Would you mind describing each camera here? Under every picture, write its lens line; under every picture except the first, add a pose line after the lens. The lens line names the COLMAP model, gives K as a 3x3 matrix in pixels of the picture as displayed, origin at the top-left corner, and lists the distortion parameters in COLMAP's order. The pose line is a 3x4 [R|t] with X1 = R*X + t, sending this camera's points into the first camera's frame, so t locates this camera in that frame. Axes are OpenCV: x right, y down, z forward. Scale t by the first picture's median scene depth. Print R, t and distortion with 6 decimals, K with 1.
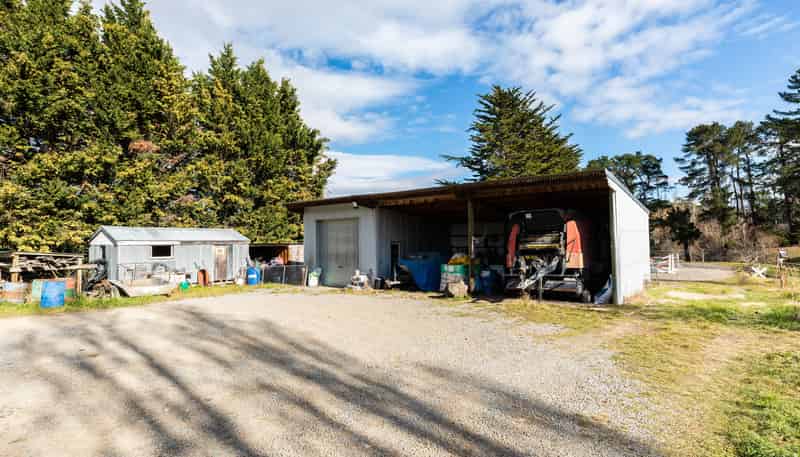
lens RADIAL K [[443.6, 0, 399.4], [0, 443.6, 229.6], [0, 0, 1]] dist [0.002586, 0.002022]
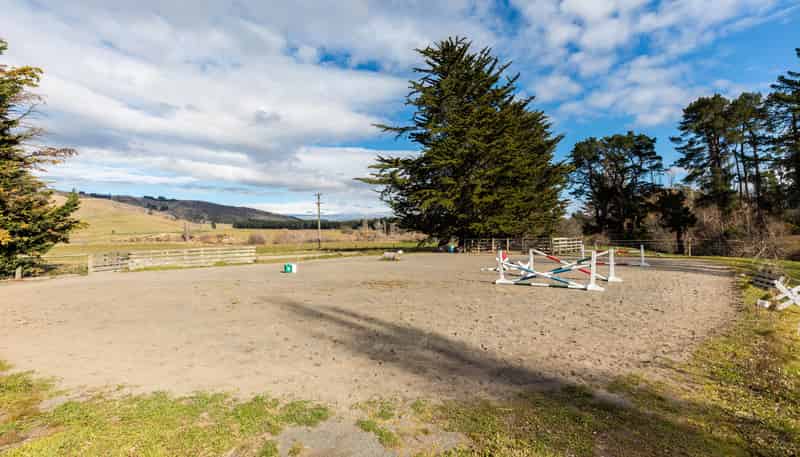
lens RADIAL K [[412.8, 0, 400.5], [0, 412.8, 229.4], [0, 0, 1]] dist [0.016957, -0.001466]
pose [[0.999456, -0.000361, -0.032969, 0.101338], [0.001200, 0.999676, 0.025415, 0.005296], [0.032949, -0.025440, 0.999133, 0.133214]]
